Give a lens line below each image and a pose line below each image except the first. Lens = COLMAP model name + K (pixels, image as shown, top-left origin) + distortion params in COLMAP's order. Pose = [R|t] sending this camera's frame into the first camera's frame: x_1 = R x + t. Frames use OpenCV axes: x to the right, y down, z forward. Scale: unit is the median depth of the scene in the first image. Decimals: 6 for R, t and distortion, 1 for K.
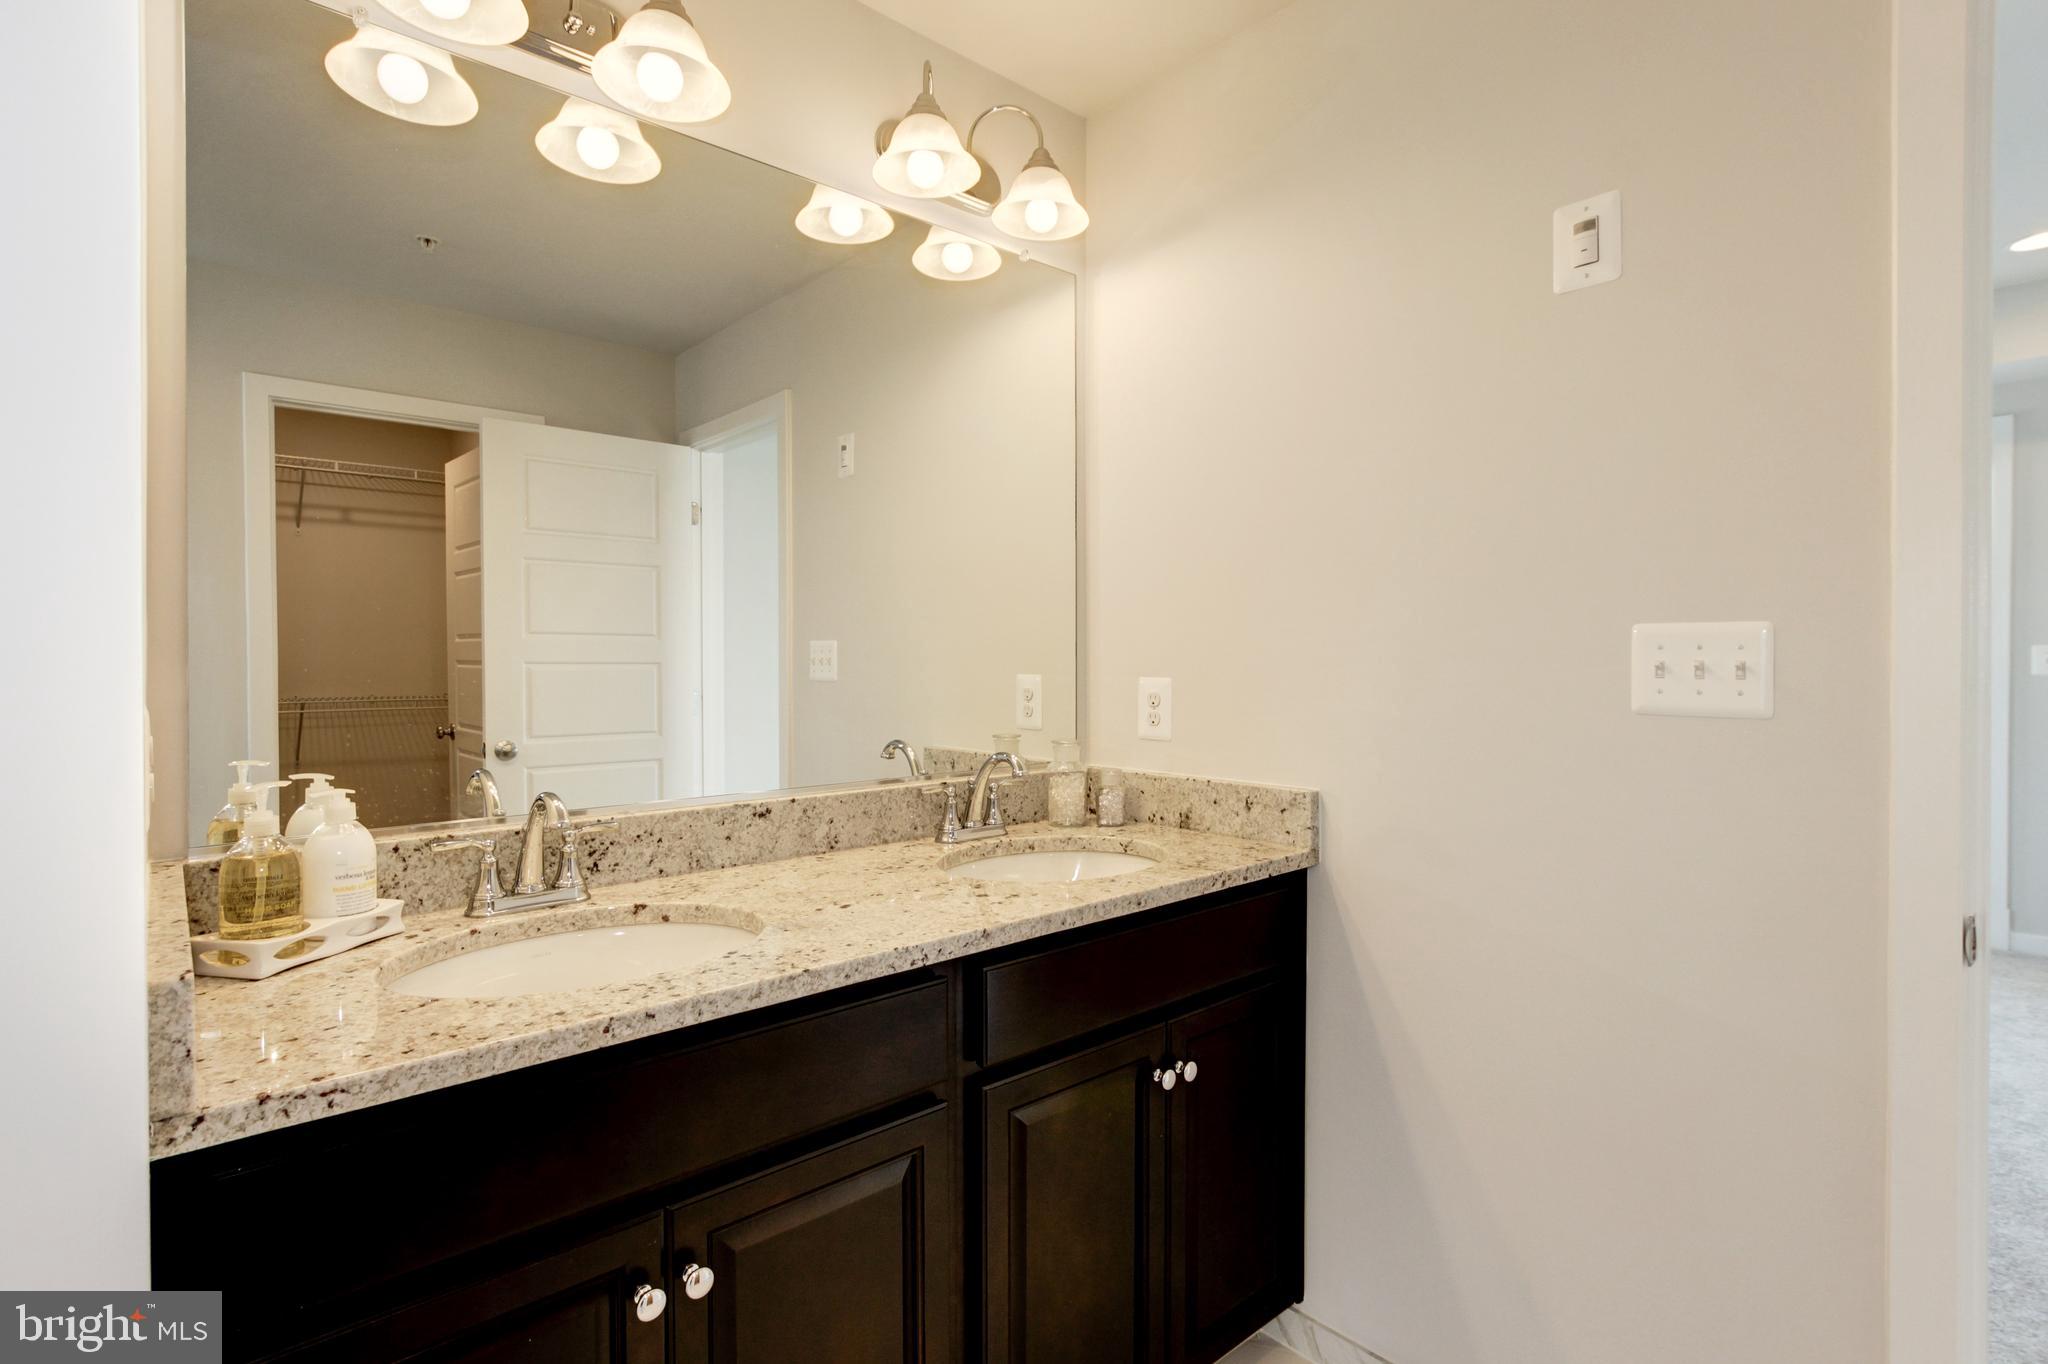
lens RADIAL K [[982.9, 0, 1024.0], [0, 982.9, 682.0], [0, 0, 1]] dist [-0.000406, -0.000418]
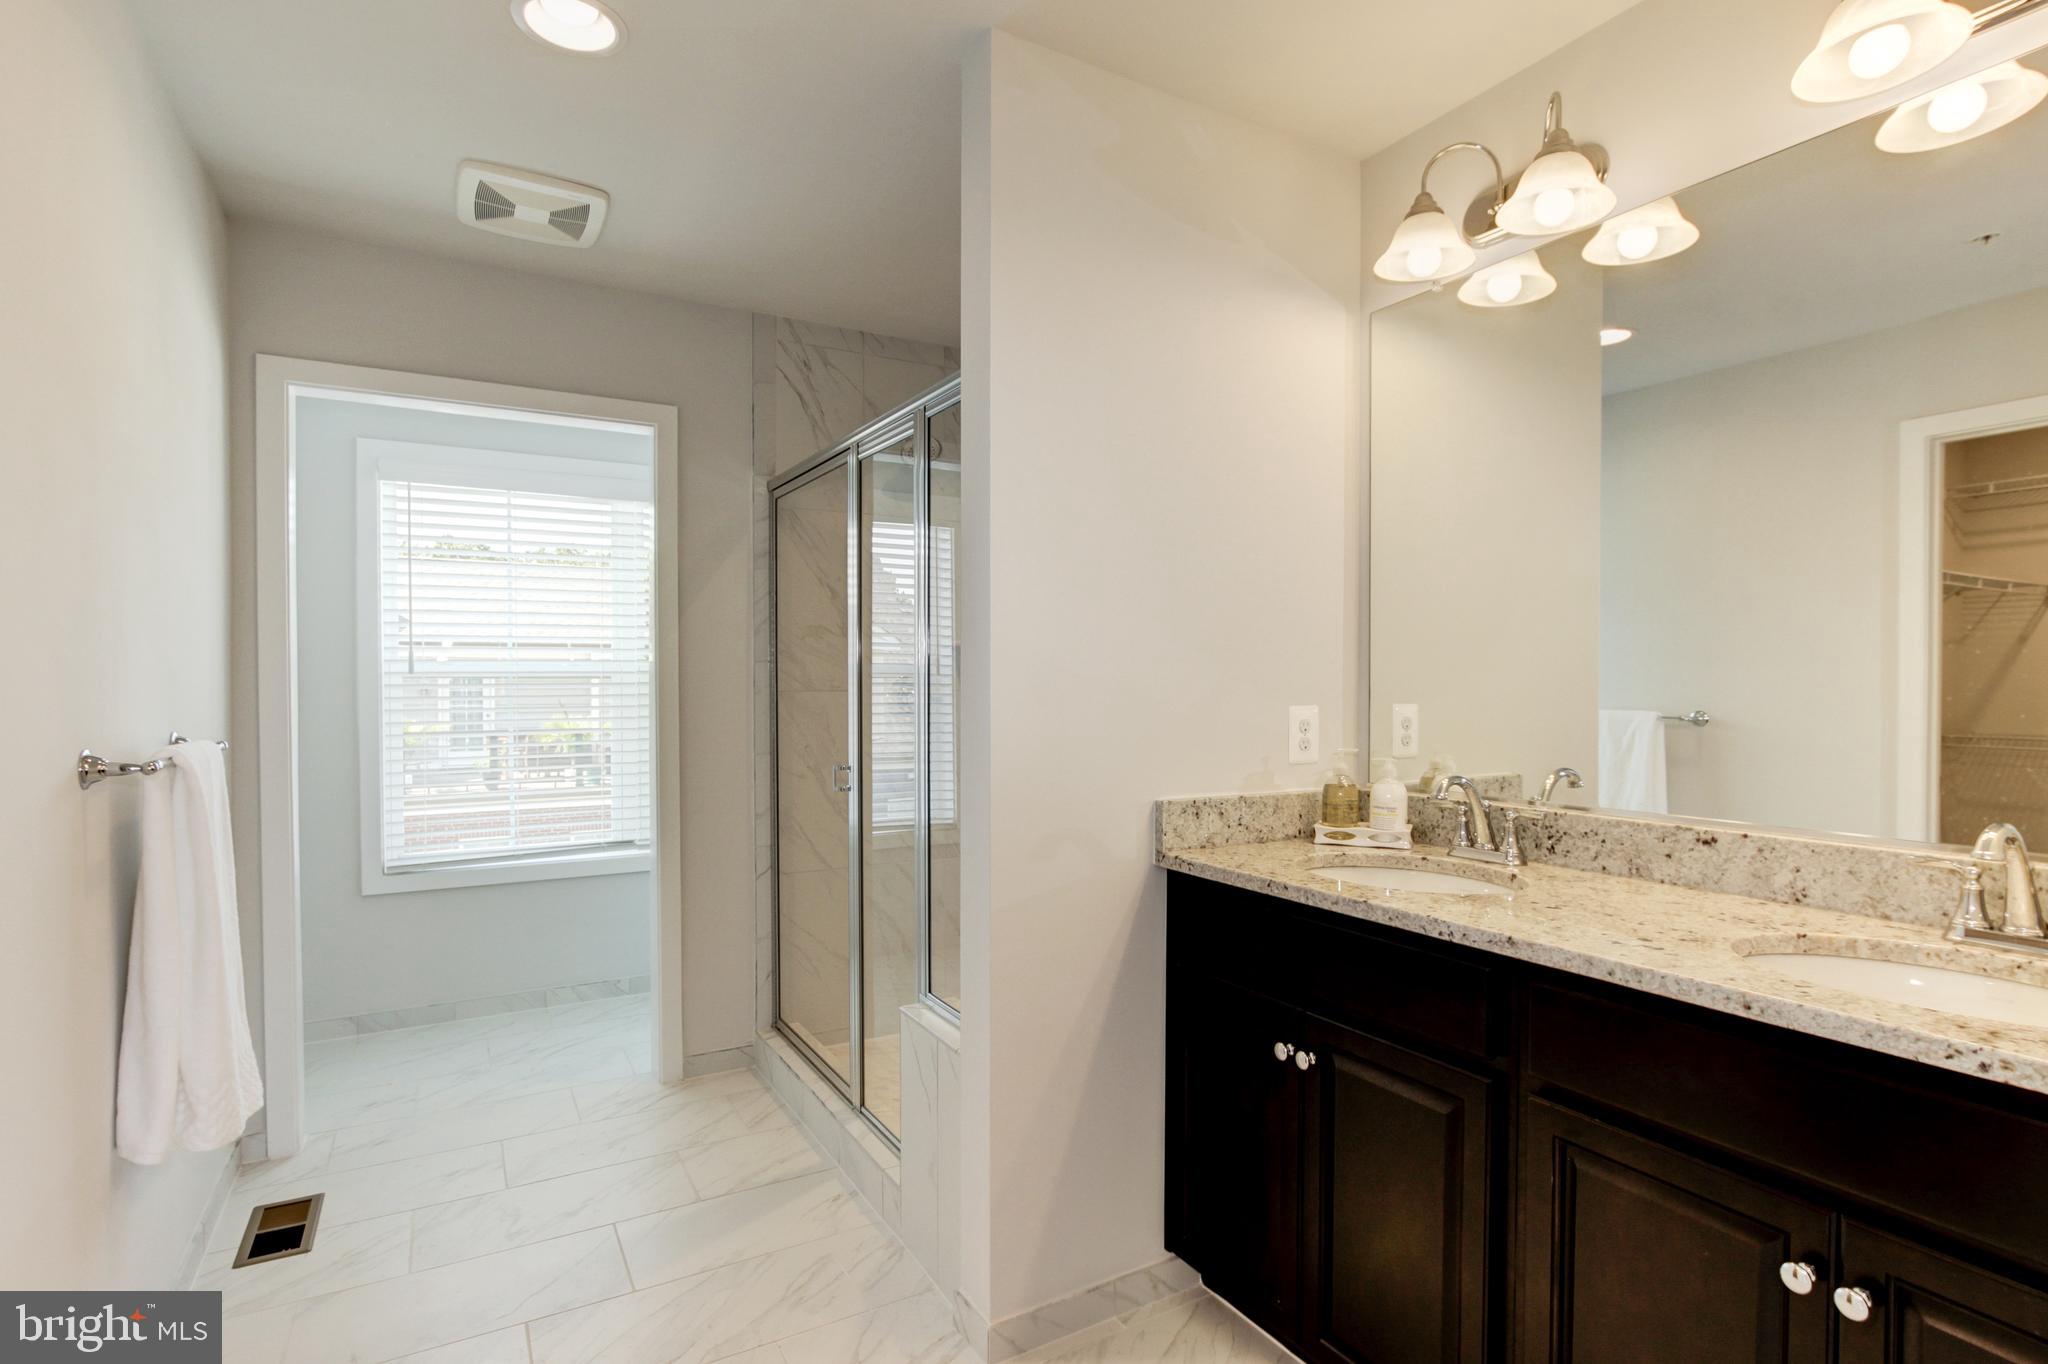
lens RADIAL K [[982.9, 0, 1024.0], [0, 982.9, 682.0], [0, 0, 1]] dist [-0.000406, -0.000418]
pose [[-0.187922, 0.000484, -0.982184, 0.868494], [-0.024912, 0.999676, 0.005259, -0.015829], [0.981868, 0.025456, -0.187849, 0.520000]]
